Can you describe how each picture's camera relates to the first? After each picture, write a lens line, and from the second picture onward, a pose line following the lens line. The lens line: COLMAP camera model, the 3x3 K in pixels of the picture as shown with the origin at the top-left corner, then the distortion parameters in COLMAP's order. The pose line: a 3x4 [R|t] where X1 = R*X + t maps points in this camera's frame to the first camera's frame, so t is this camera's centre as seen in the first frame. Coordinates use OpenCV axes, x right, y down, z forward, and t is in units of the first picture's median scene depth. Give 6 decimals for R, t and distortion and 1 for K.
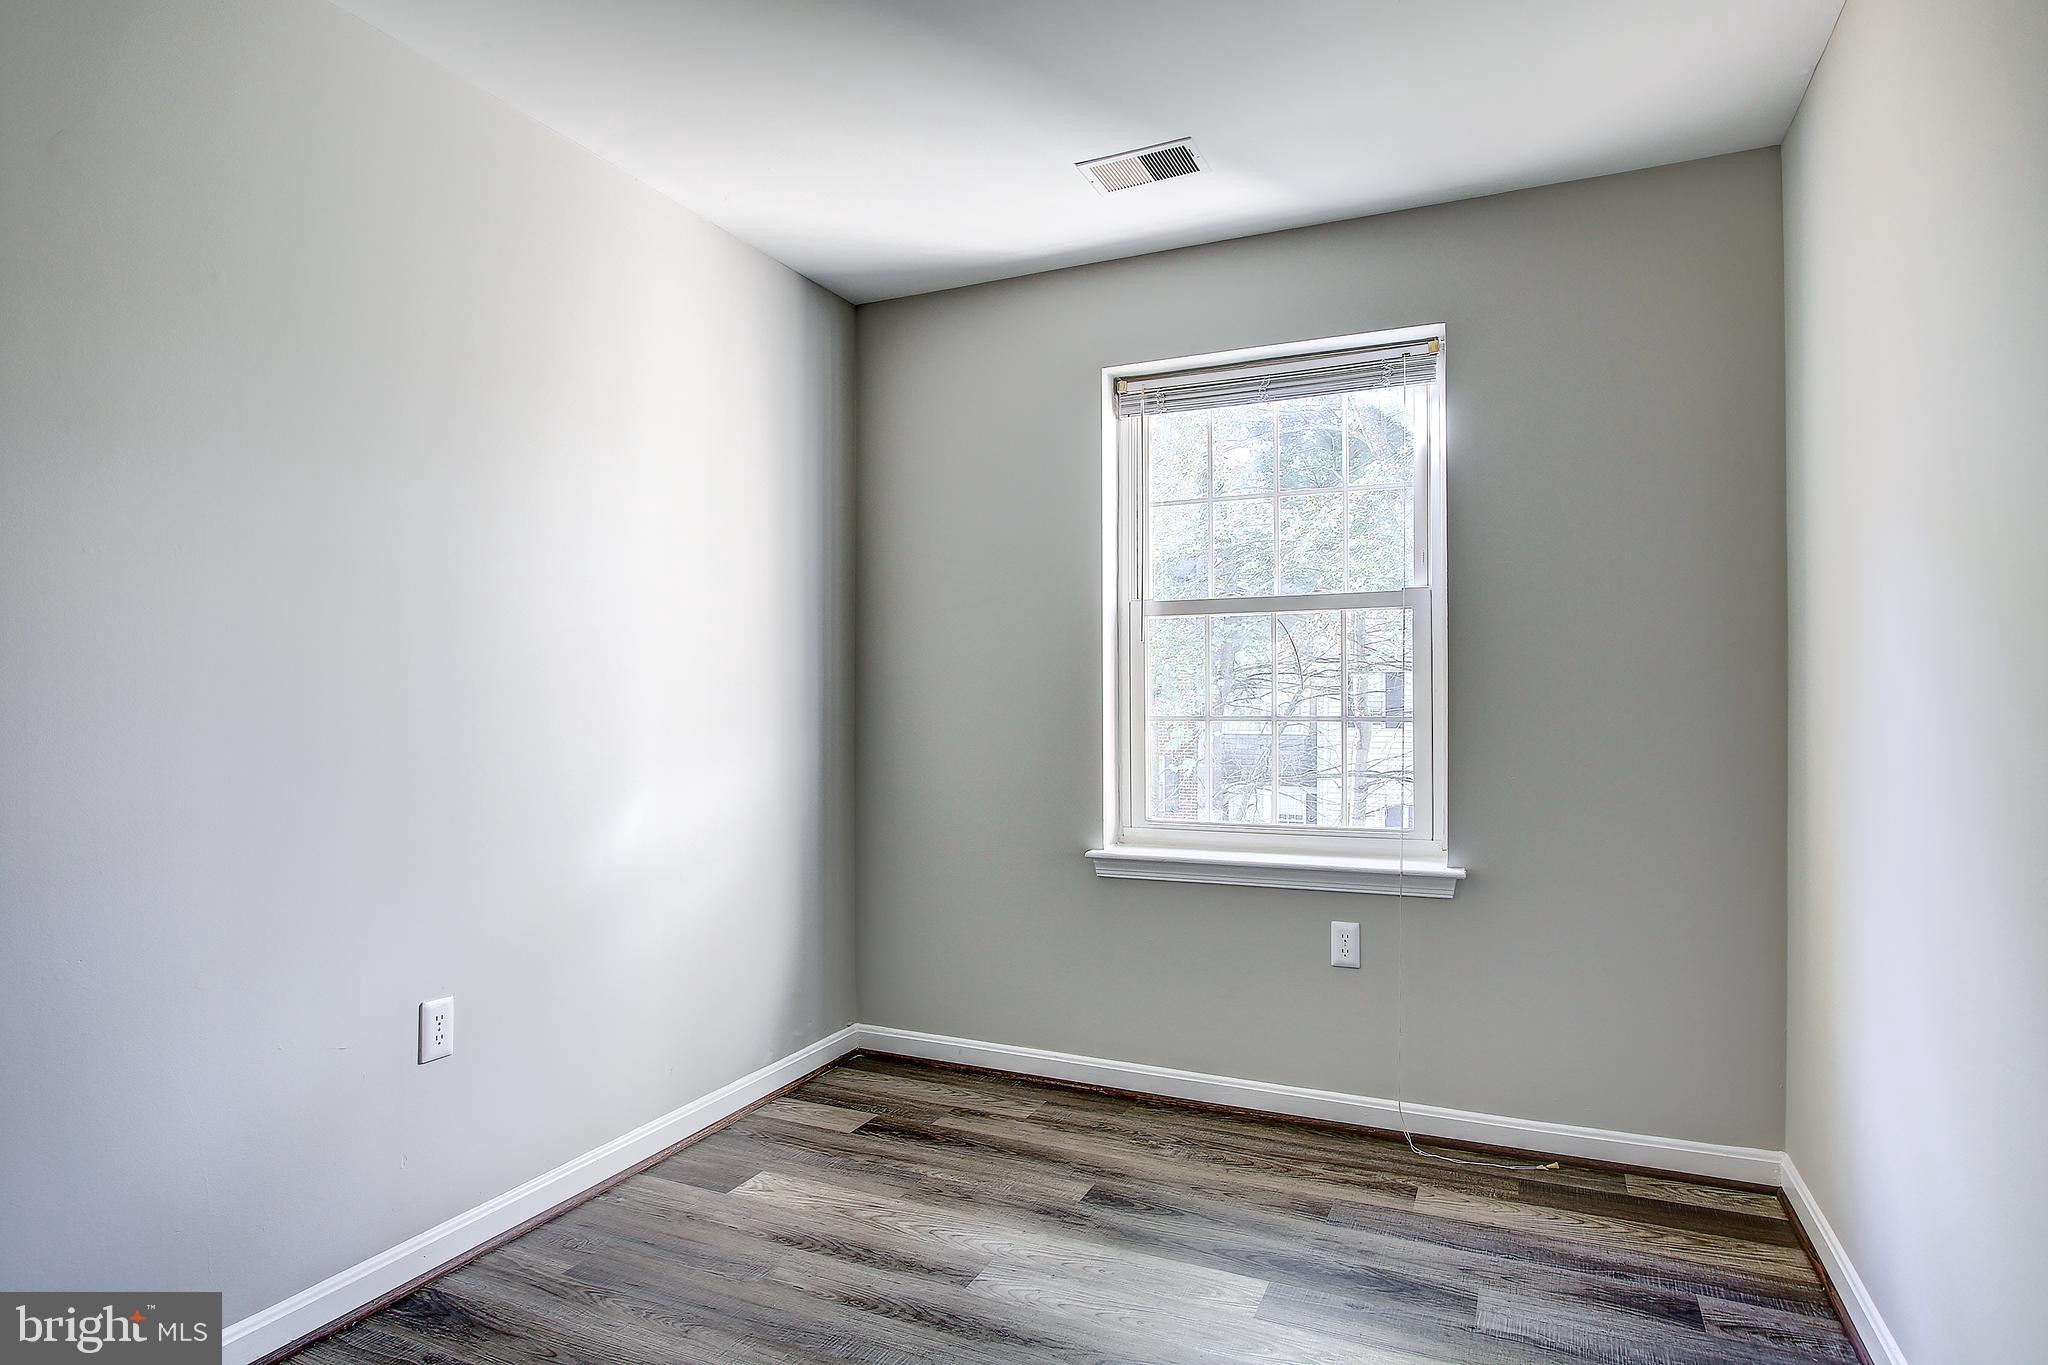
lens RADIAL K [[1156.1, 0, 1013.0], [0, 1156.1, 682.8], [0, 0, 1]] dist [-0.016343, 0.001199]
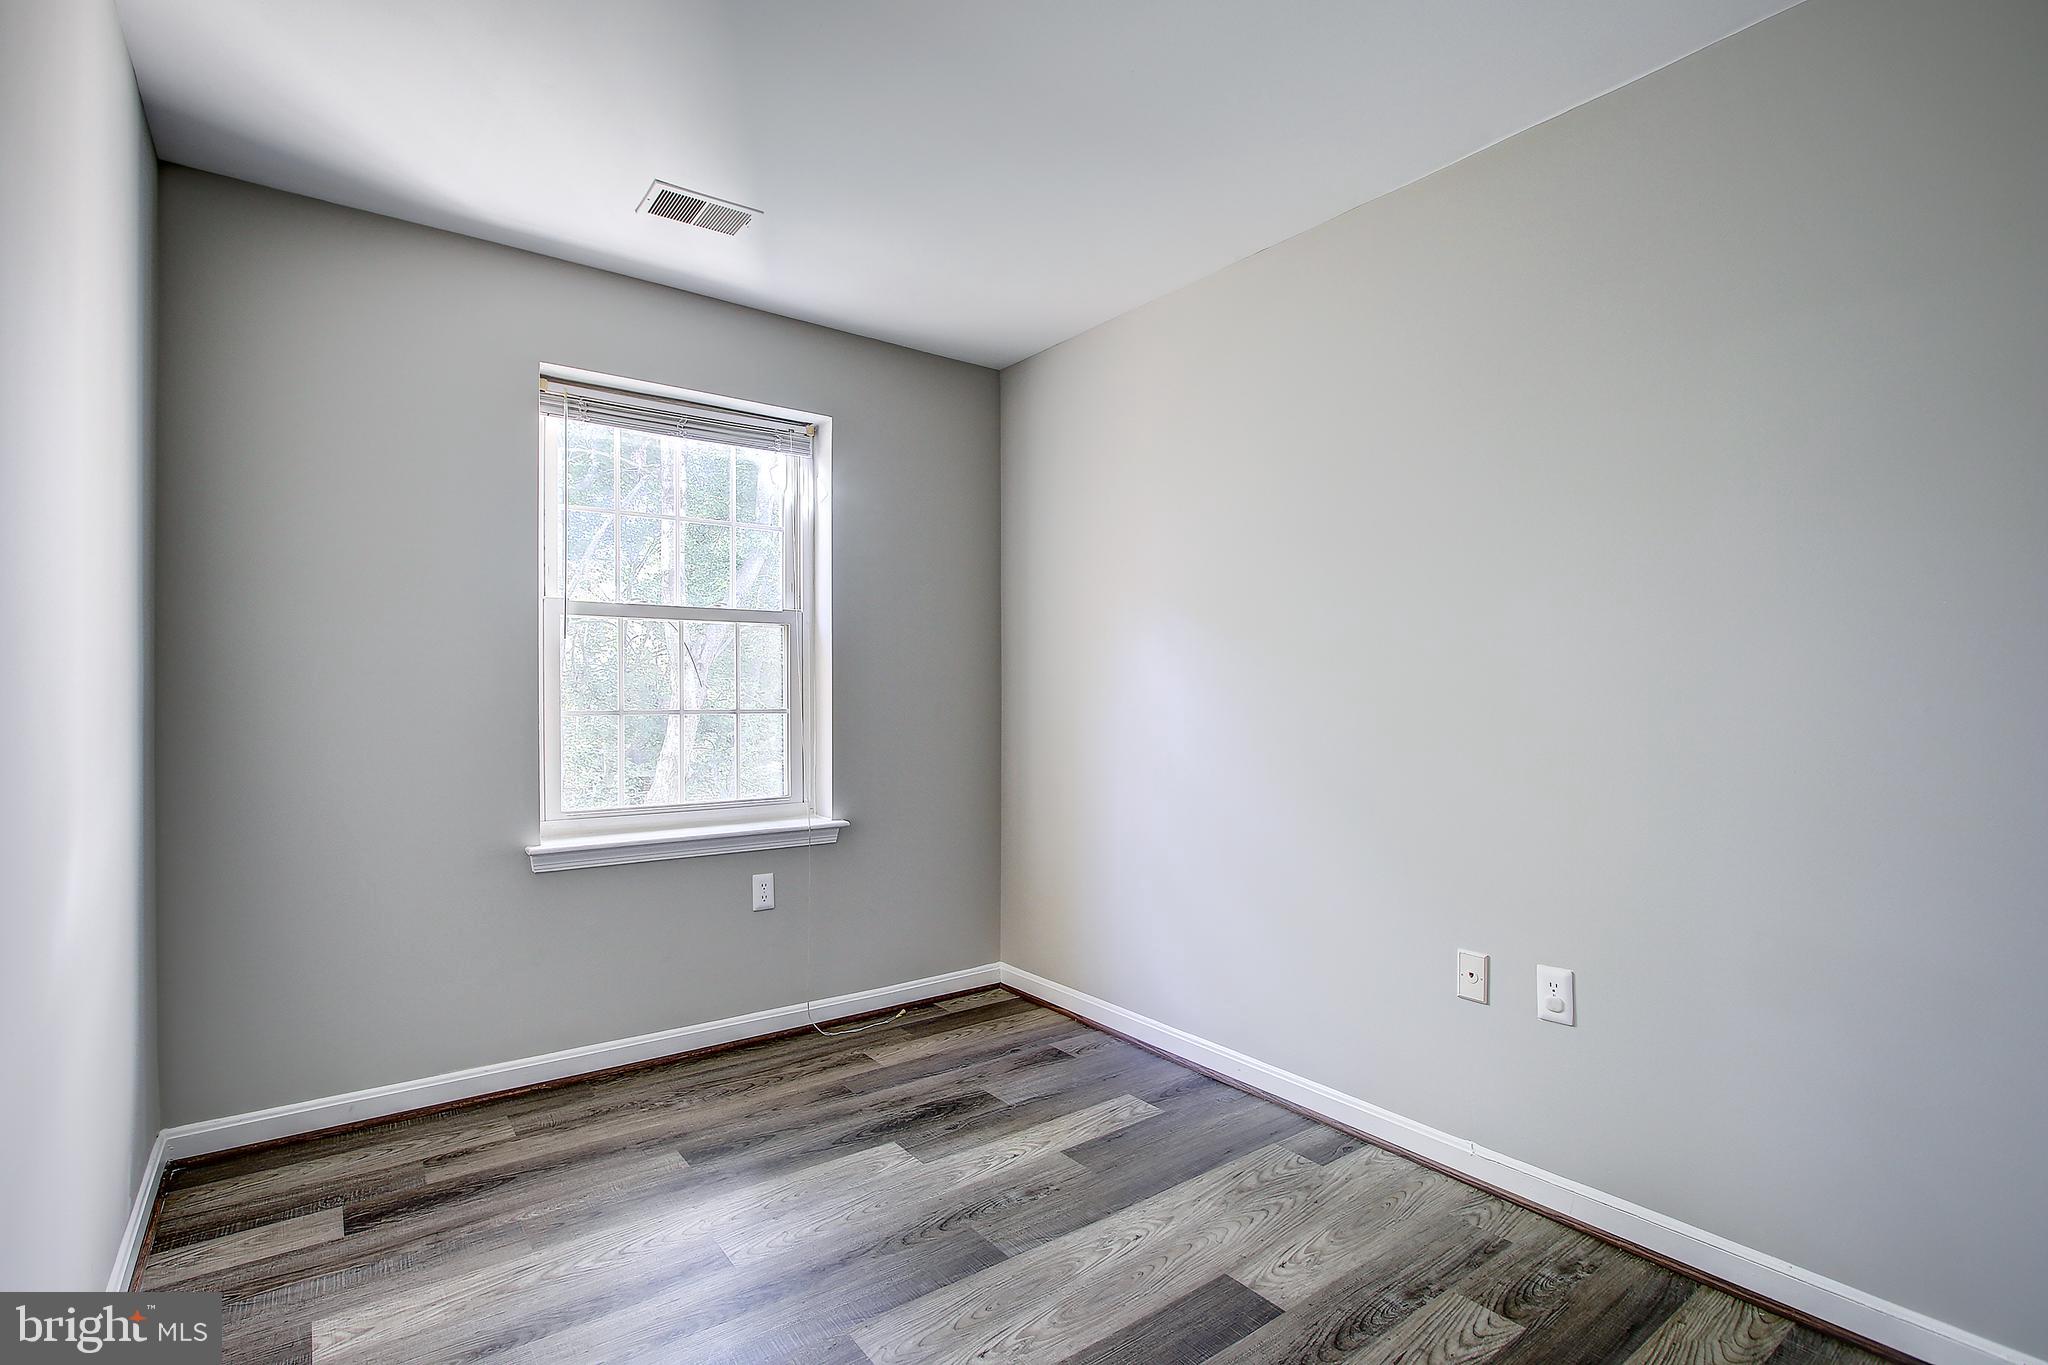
lens RADIAL K [[951.0, 0, 1001.6], [0, 951.0, 685.4], [0, 0, 1]] dist [-0.019042, 0.004372]
pose [[0.467435, 0.012283, 0.883942, -0.507171], [-0.014264, 0.999878, -0.006352, 0.006342], [-0.883912, -0.009639, 0.467553, 0.296477]]
